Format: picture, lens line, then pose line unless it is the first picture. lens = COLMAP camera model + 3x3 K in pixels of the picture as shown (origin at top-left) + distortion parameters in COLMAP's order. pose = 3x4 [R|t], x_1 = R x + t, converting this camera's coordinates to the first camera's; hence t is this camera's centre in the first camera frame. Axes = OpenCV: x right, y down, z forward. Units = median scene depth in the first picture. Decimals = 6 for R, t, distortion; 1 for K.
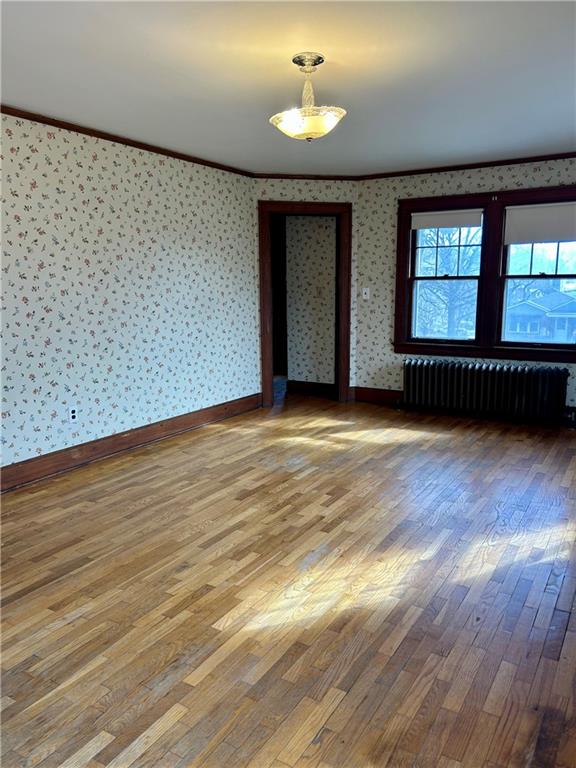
lens RADIAL K [[585.8, 0, 290.0], [0, 585.8, 382.4], [0, 0, 1]] dist [0.029615, -0.029638]
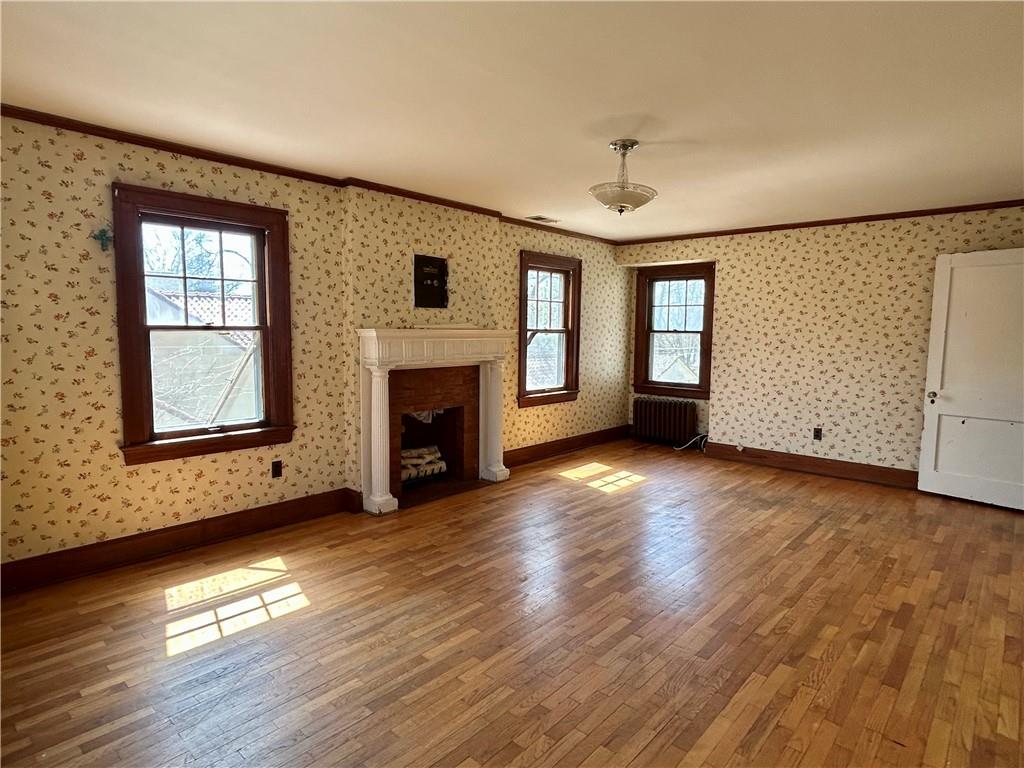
lens RADIAL K [[568.6, 0, 514.2], [0, 568.6, 380.2], [0, 0, 1]] dist [-0.001264, -0.005683]
pose [[-0.983125, -0.015332, 0.182291, 0.023607], [0.029971, 0.969518, 0.243181, -0.298528], [-0.180463, 0.244540, -0.952698, 1.731363]]
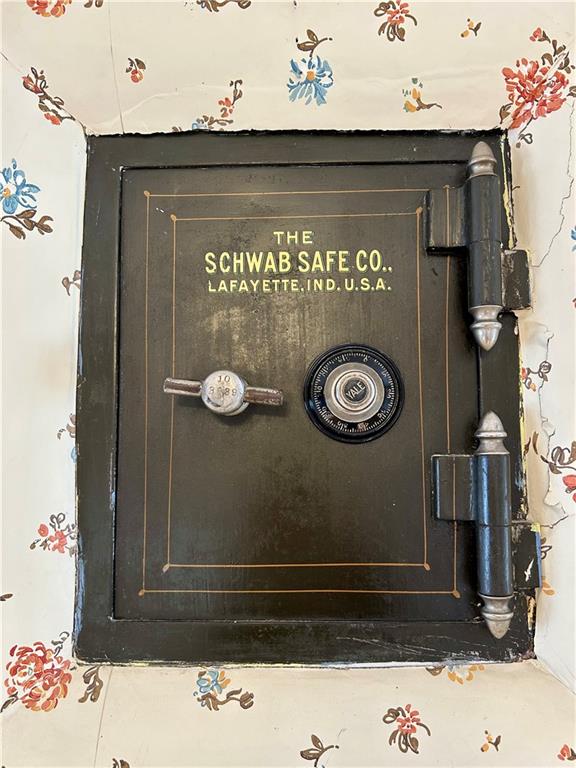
lens RADIAL K [[585.8, 0, 288.8], [0, 585.8, 384.4], [0, 0, 1]] dist [0.029615, -0.029638]
pose [[-0.500839, 0.077703, 0.862046, 0.332428], [0.155623, 0.987815, 0.001376, -0.208983], [-0.851435, 0.134844, -0.506829, 0.568699]]
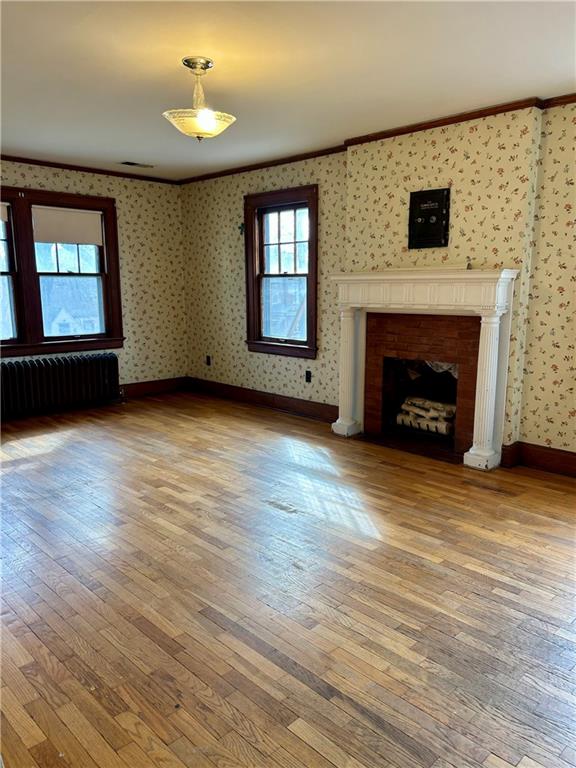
lens RADIAL K [[585.8, 0, 293.5], [0, 585.8, 389.7], [0, 0, 1]] dist [0.029615, -0.029638]
pose [[0.242075, -0.169369, 0.955361, -0.821799], [0.158789, 0.978286, 0.133198, -0.072245], [-0.957176, 0.119457, 0.263713, 0.492172]]
